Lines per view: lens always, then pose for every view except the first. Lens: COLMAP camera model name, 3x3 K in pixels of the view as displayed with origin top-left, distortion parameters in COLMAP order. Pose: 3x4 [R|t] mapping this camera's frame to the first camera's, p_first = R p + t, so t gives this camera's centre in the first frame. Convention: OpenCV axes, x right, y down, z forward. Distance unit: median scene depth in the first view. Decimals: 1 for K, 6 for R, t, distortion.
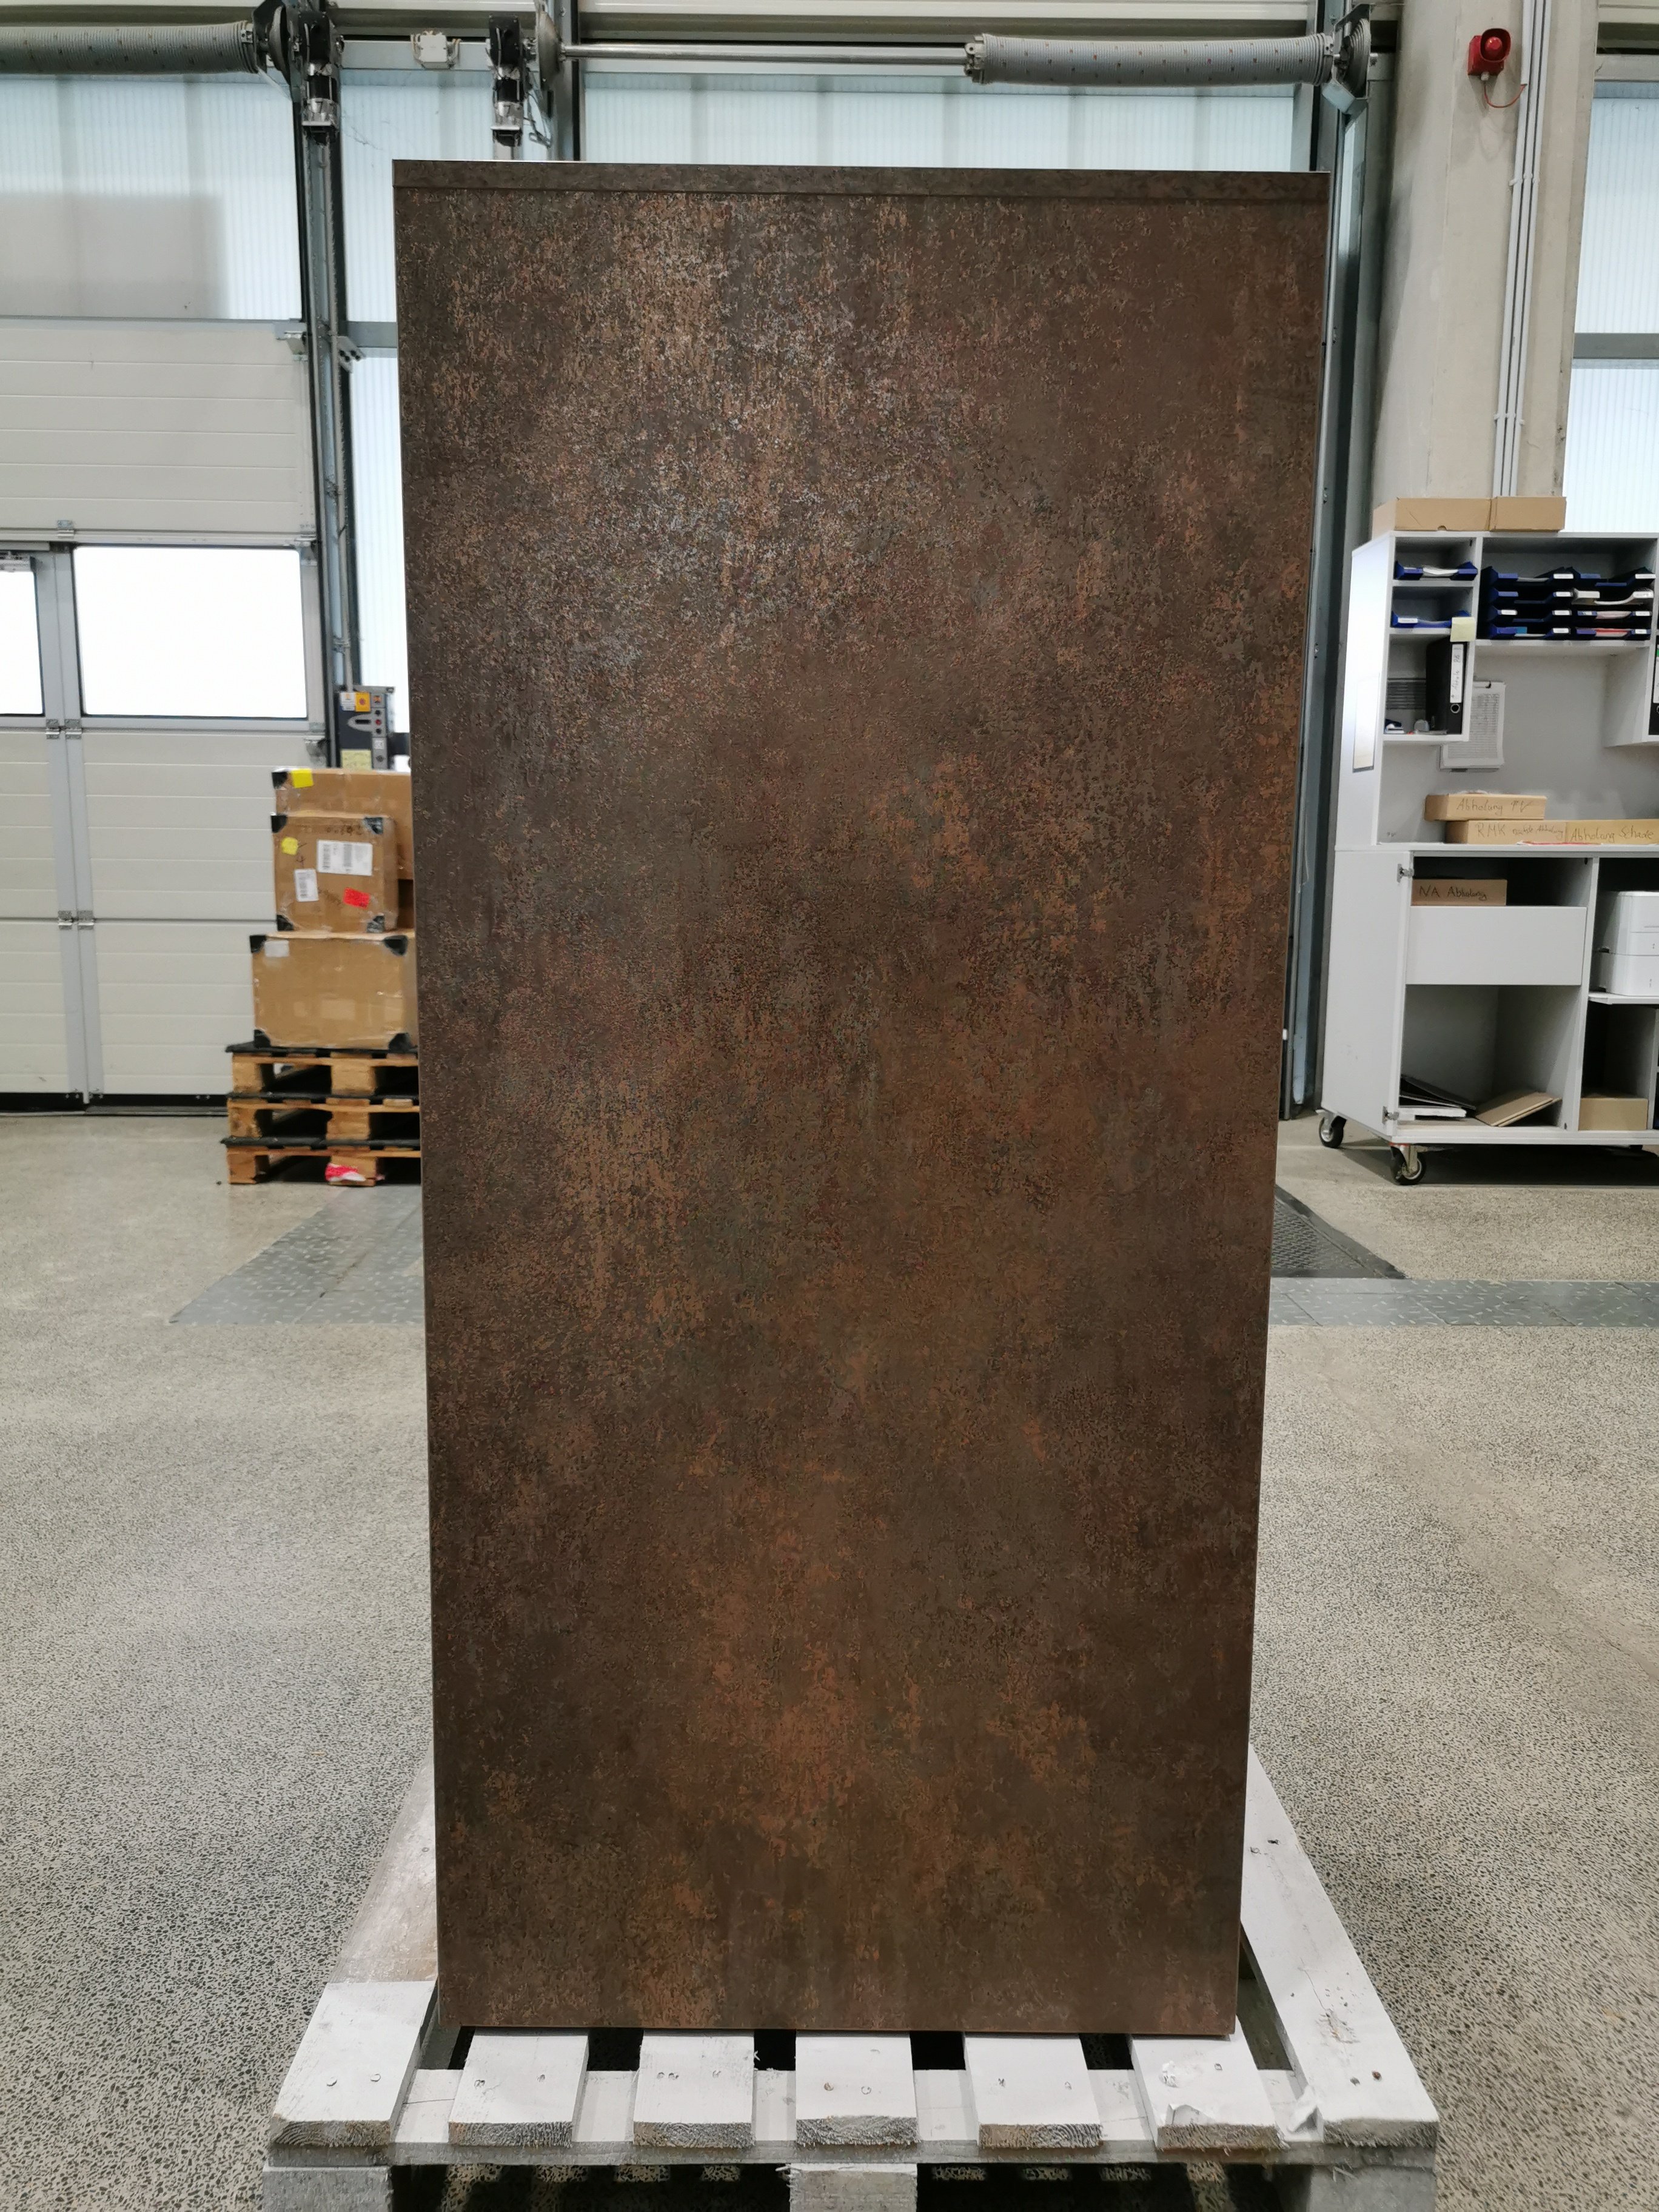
lens RADIAL K [[1749.5, 0, 829.5], [0, 1749.5, 1106.0], [0, 0, 1]] dist [0.033326, -0.006872]
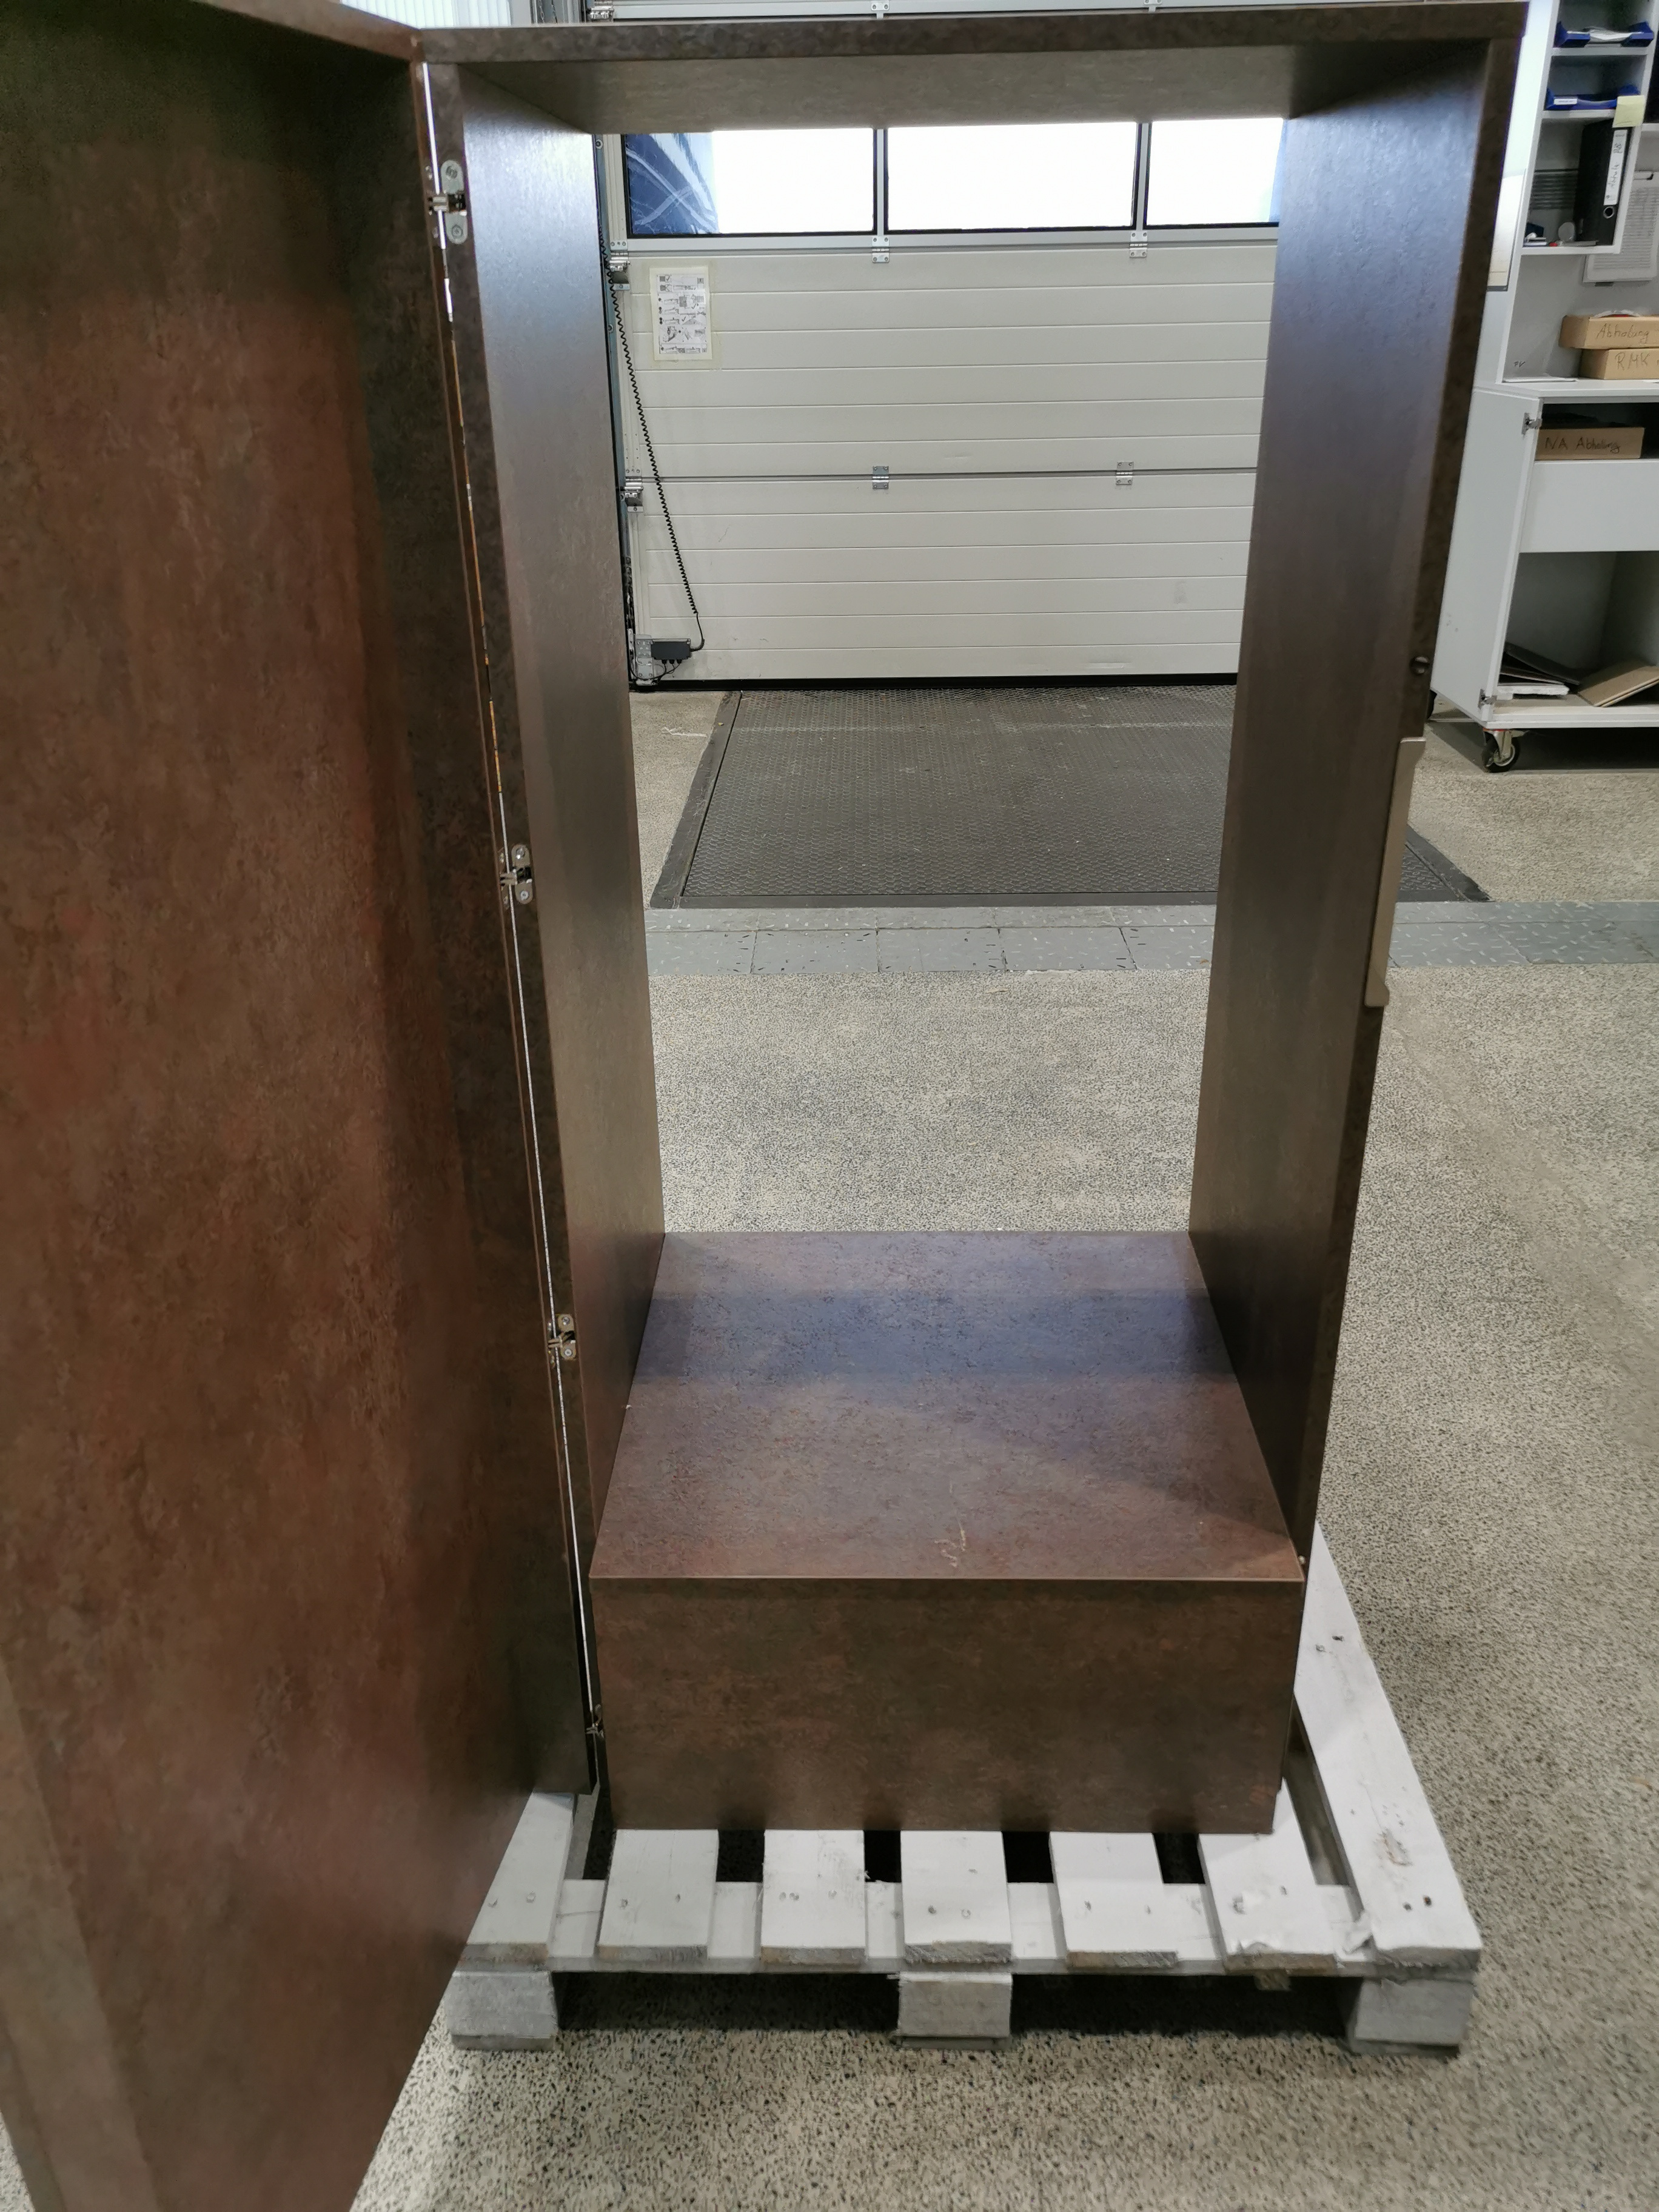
lens RADIAL K [[1732.7, 0, 831.3], [0, 1732.7, 1114.0], [0, 0, 1]] dist [0.068450, -0.057256]
pose [[0.999507, -0.006807, -0.030639, -0.017539], [0.015520, 0.955692, 0.293958, -0.164915], [0.027281, -0.294289, 0.955327, 0.053179]]
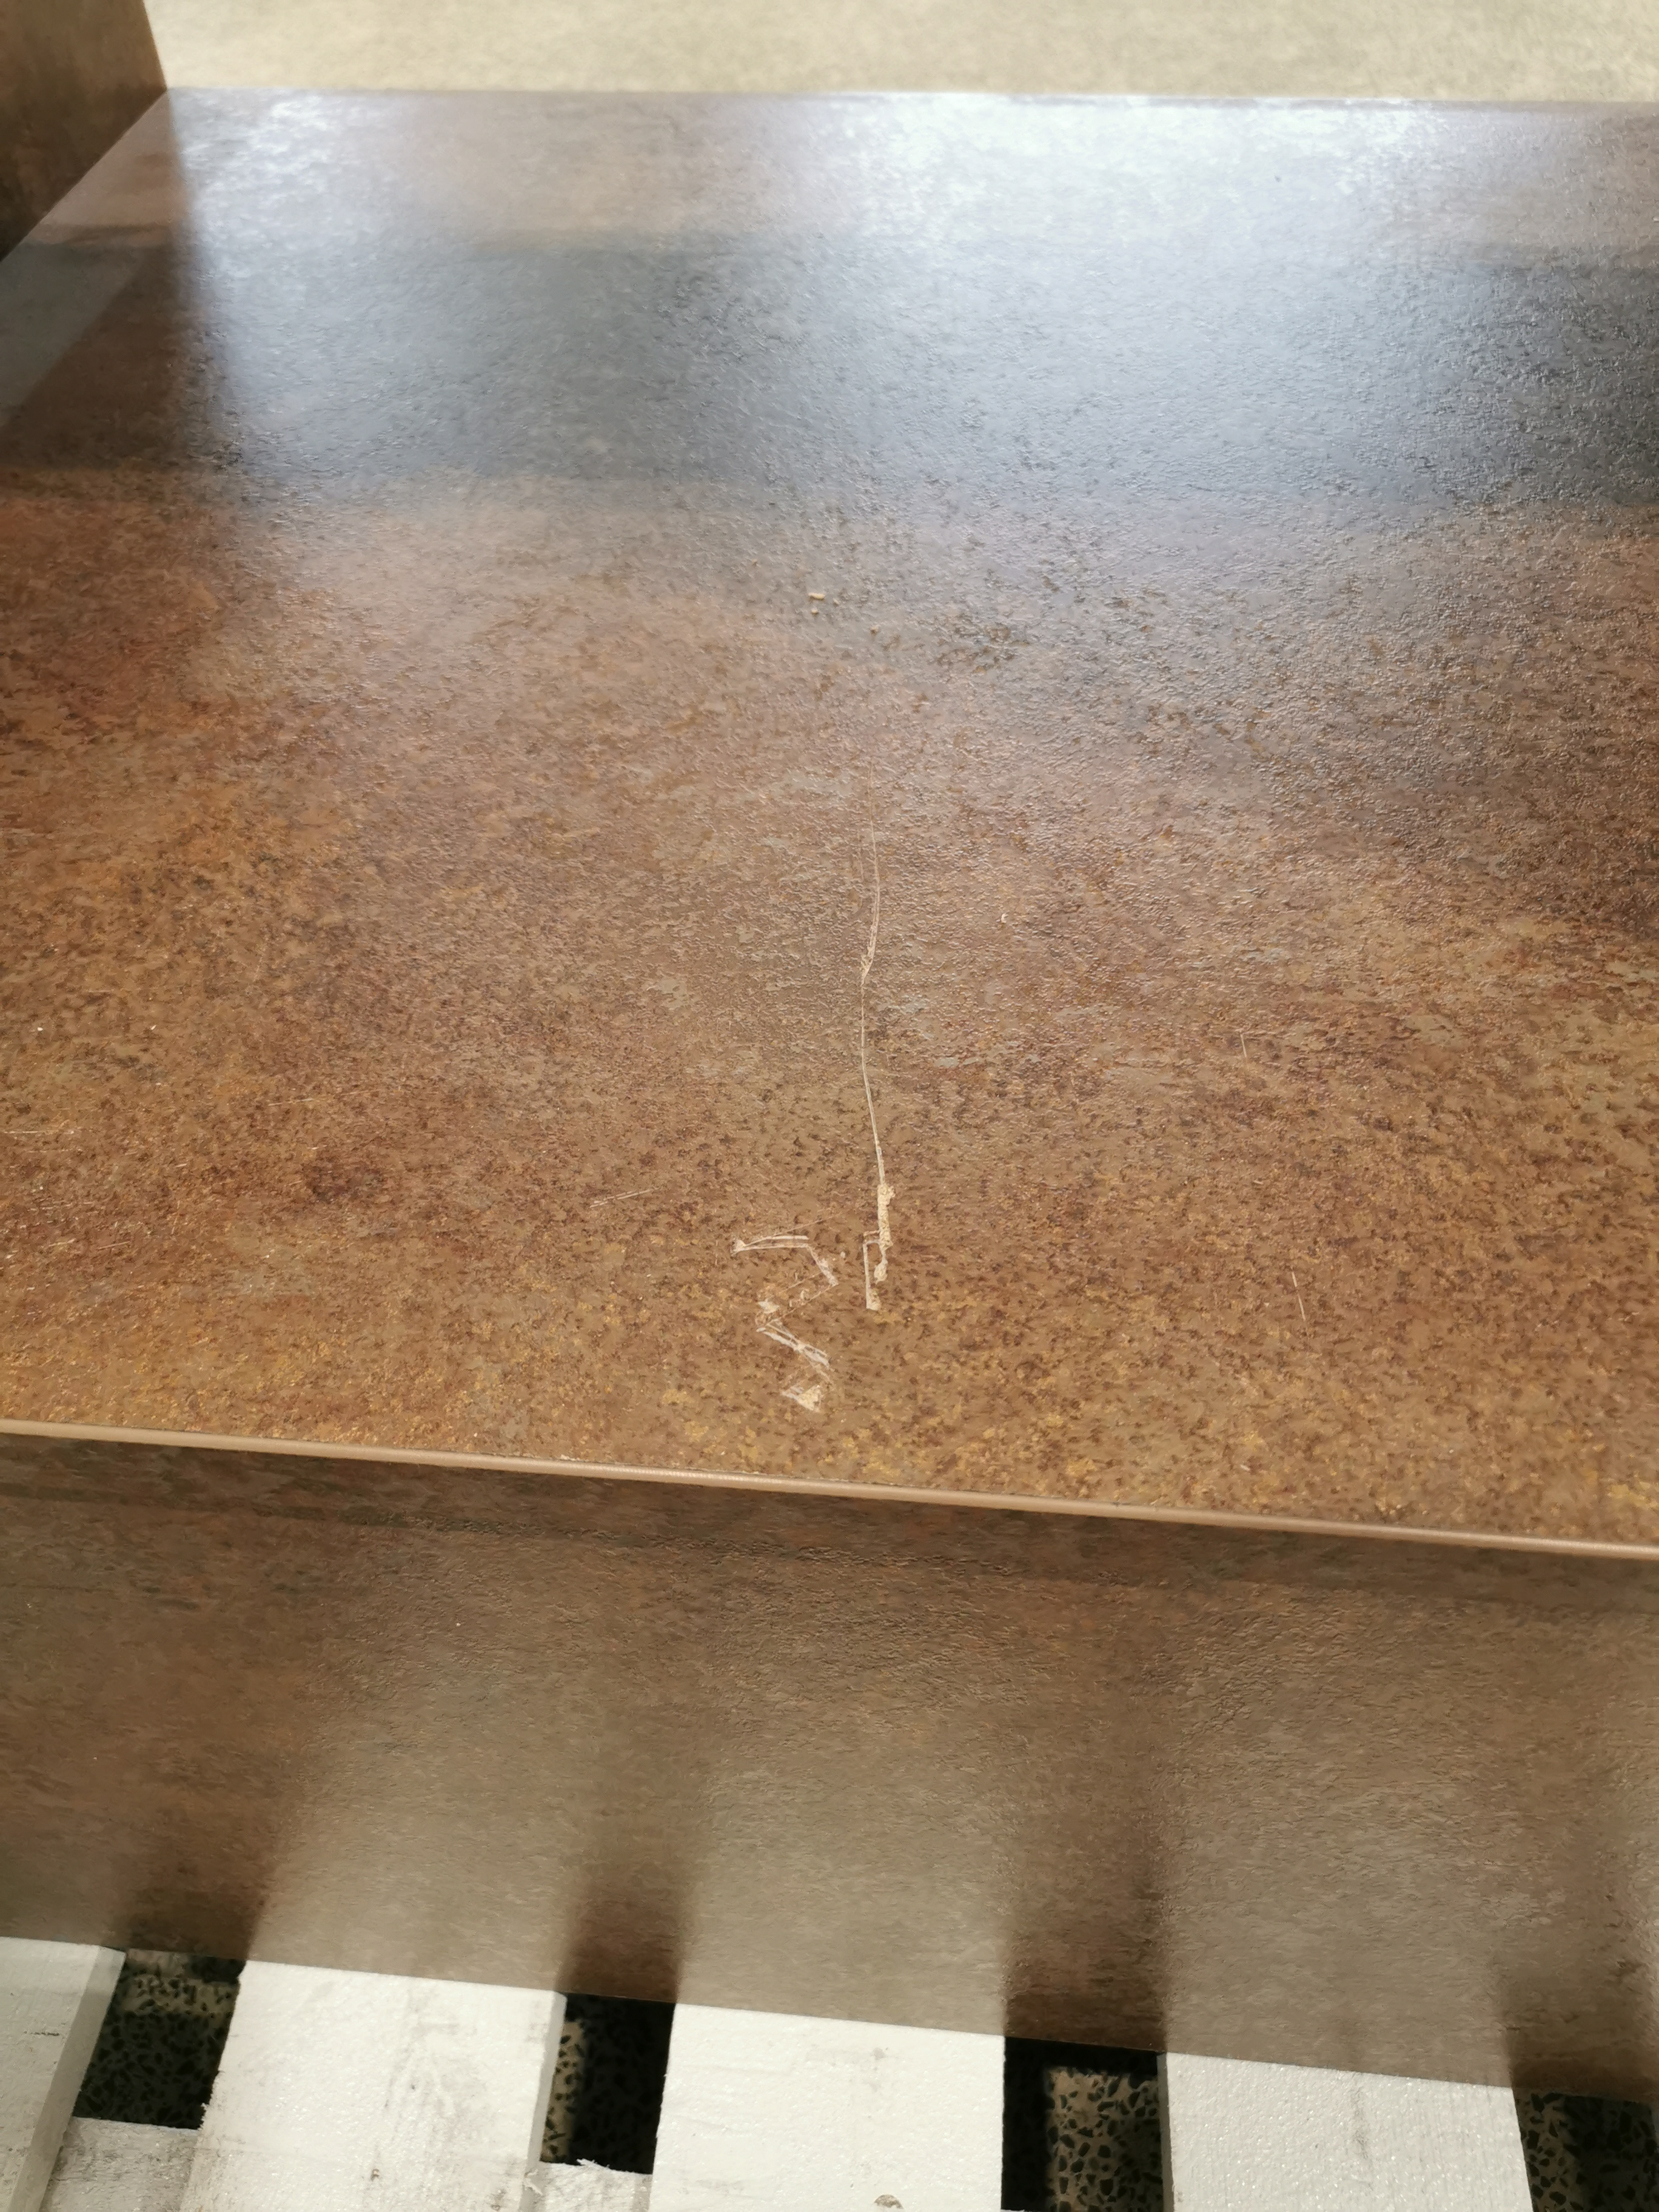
lens RADIAL K [[1749.5, 0, 829.5], [0, 1749.5, 1106.0], [0, 0, 1]] dist [0.033326, -0.006872]
pose [[0.994375, 0.059005, -0.087964, 0.020847], [0.010010, 0.774400, 0.632617, 0.112844], [0.105447, -0.629939, 0.769453, 0.578965]]
